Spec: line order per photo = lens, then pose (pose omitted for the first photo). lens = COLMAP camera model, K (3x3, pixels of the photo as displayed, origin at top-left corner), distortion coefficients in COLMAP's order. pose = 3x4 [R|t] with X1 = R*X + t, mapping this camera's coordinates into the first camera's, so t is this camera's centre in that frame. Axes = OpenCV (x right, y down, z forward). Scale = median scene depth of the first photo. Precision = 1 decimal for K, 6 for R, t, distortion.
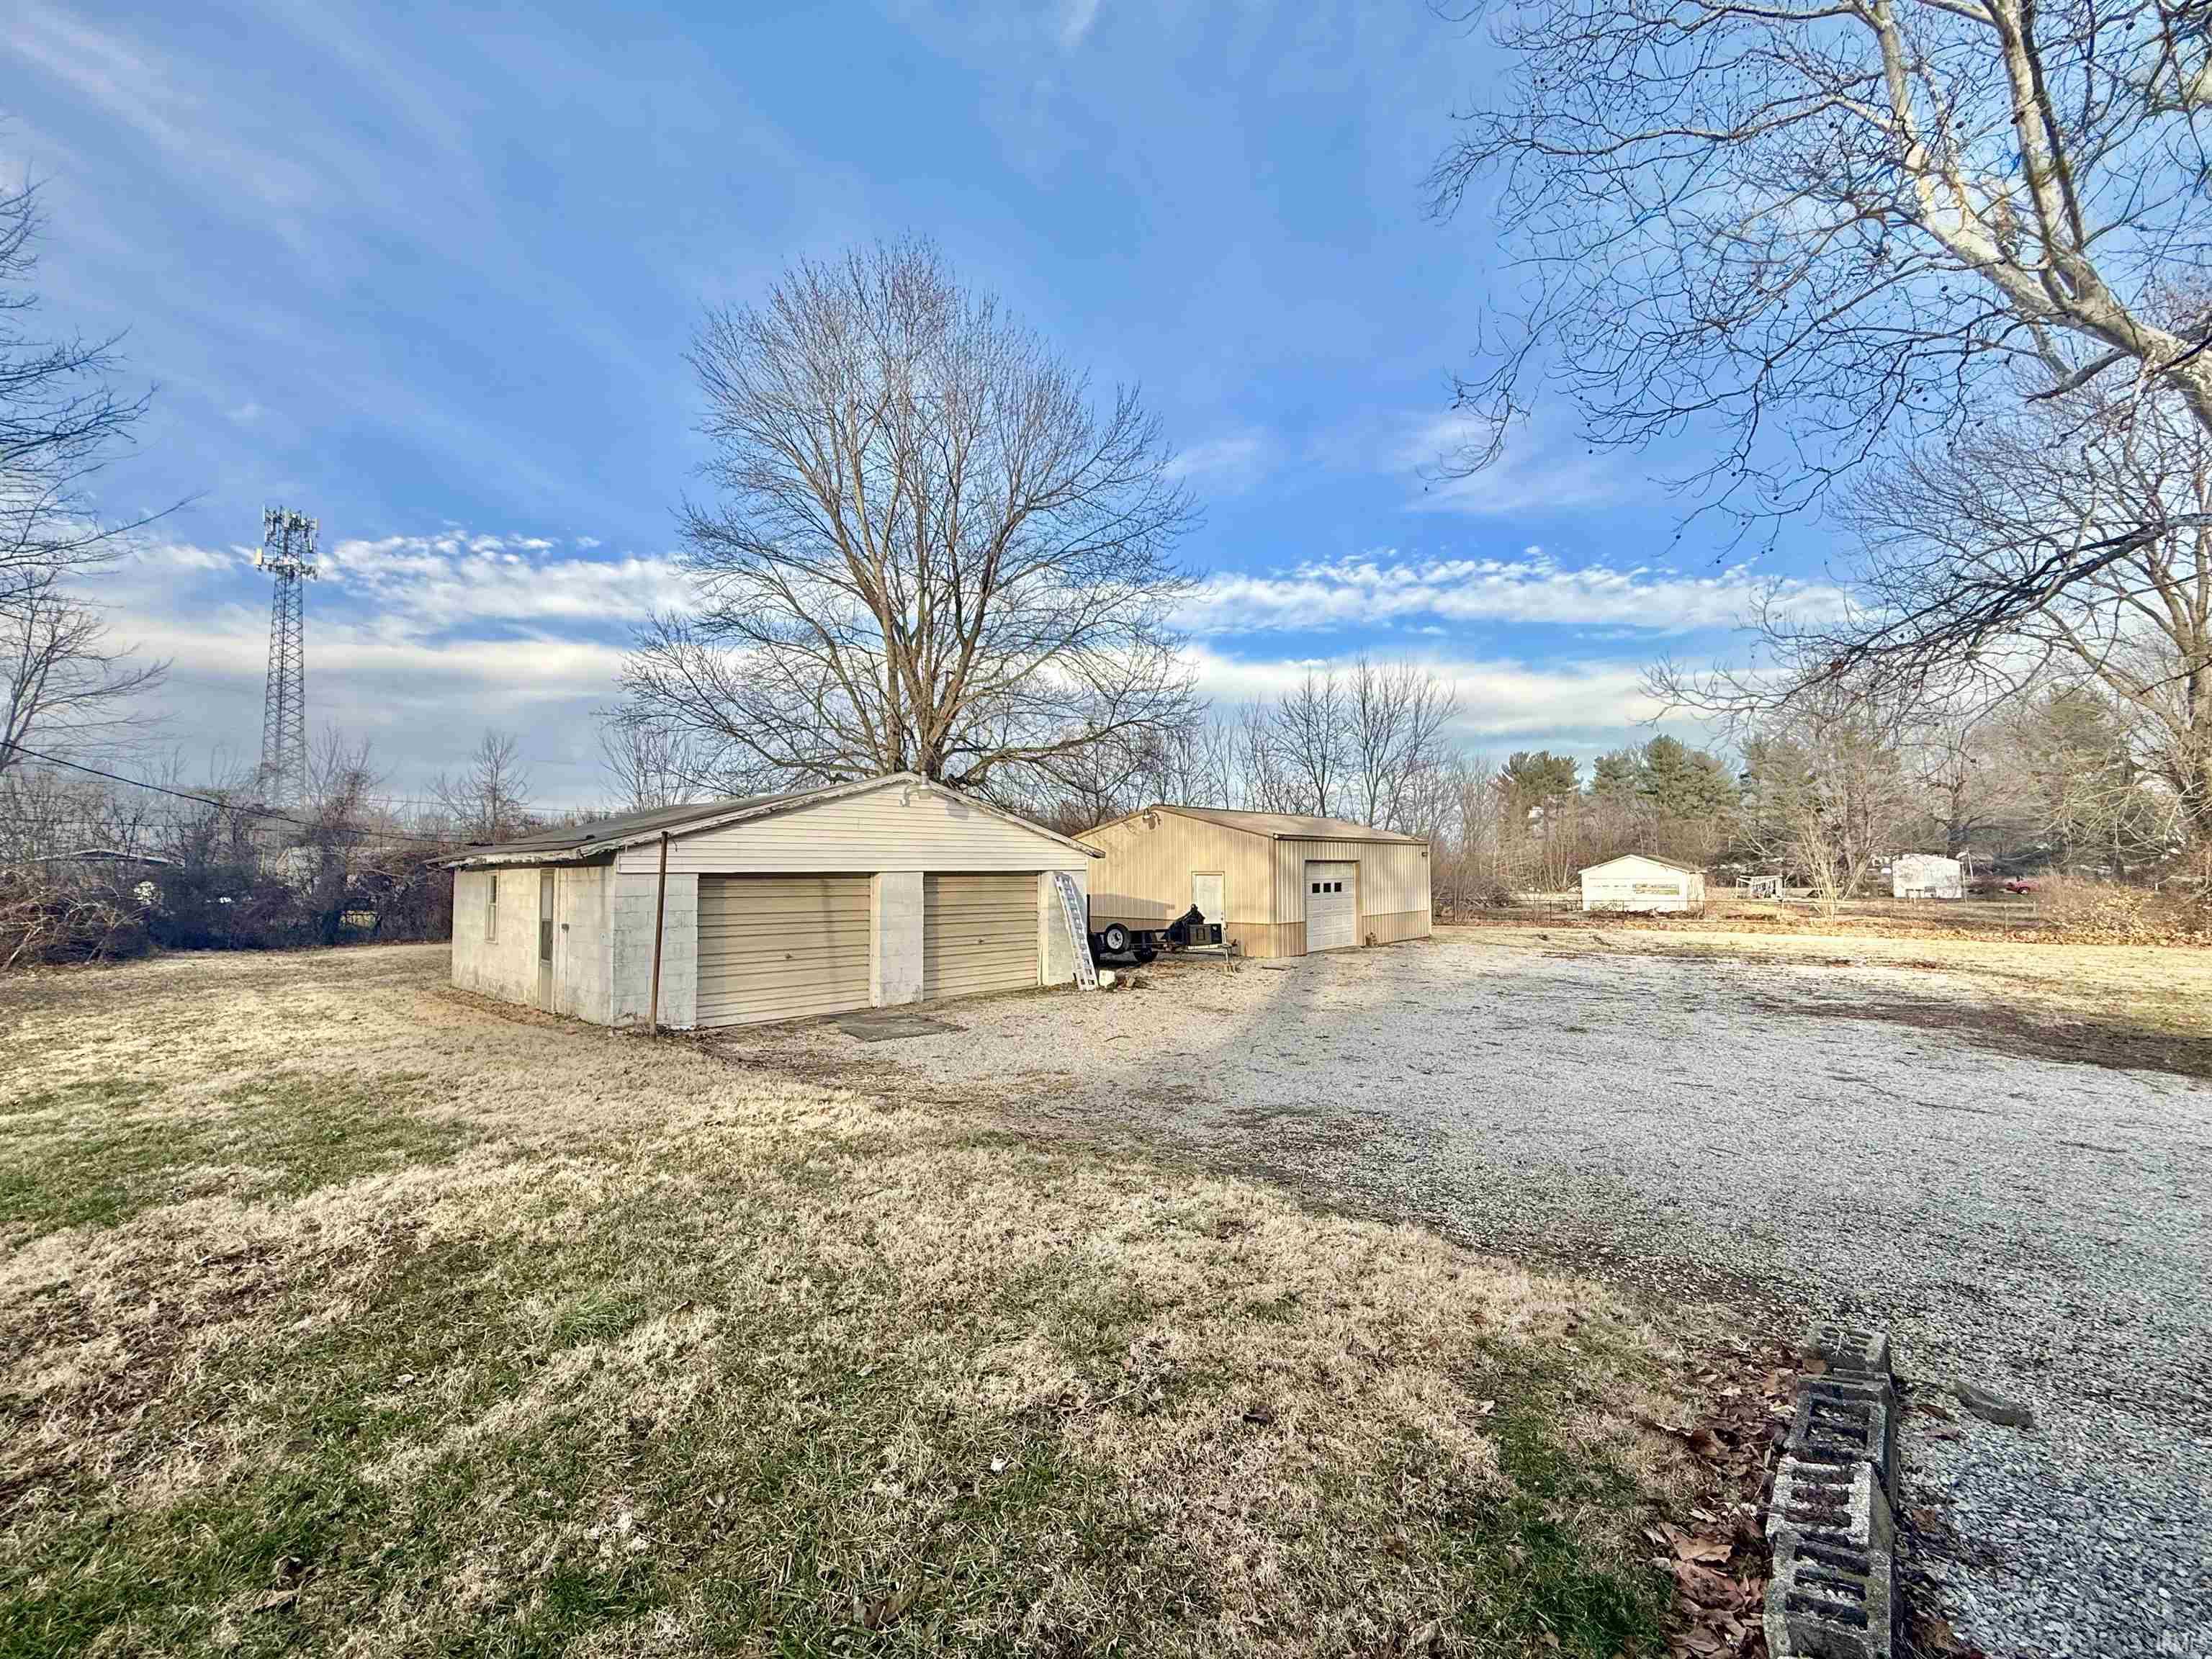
lens RADIAL K [[876.9, 0, 1105.1], [0, 876.9, 825.4], [0, 0, 1]] dist [-0.000547, -0.000838]
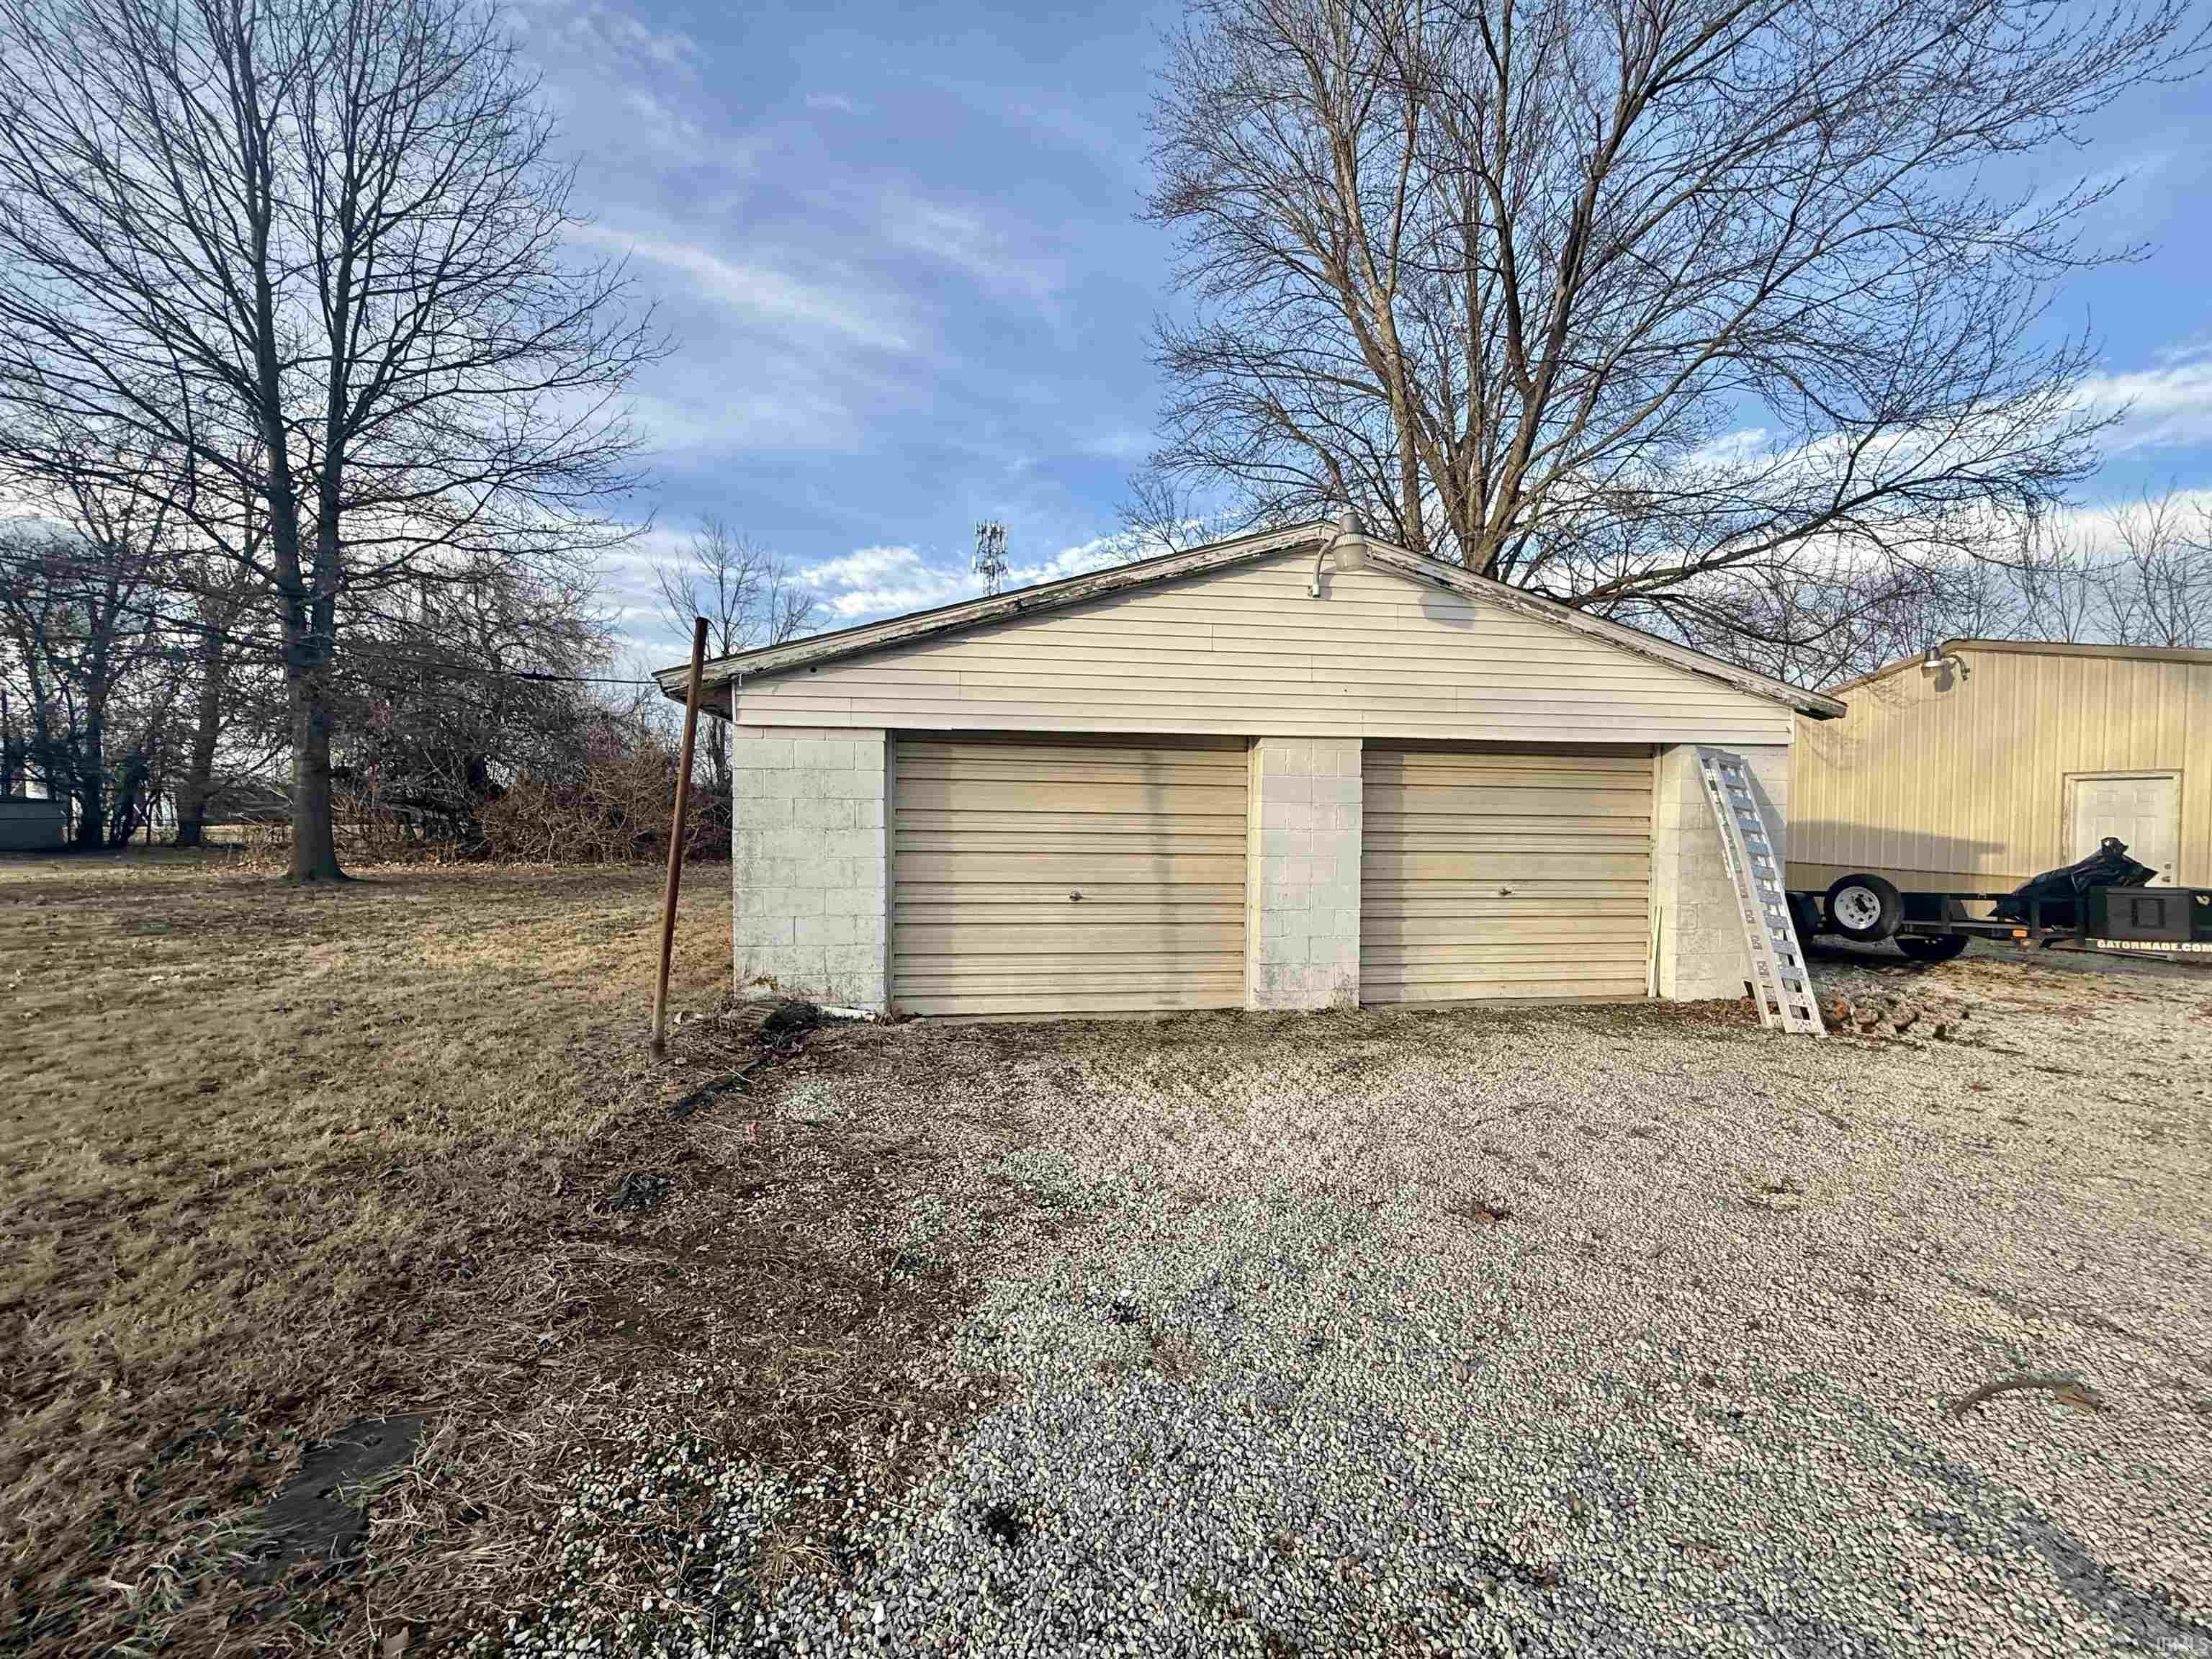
lens RADIAL K [[876.9, 0, 1097.5], [0, 876.9, 832.4], [0, 0, 1]] dist [-0.000547, -0.000838]
pose [[0.785787, 0.025731, -0.617962, -0.021715], [0.021785, 0.997363, 0.069229, 0.058440], [0.618114, -0.067862, 0.783154, 0.465291]]
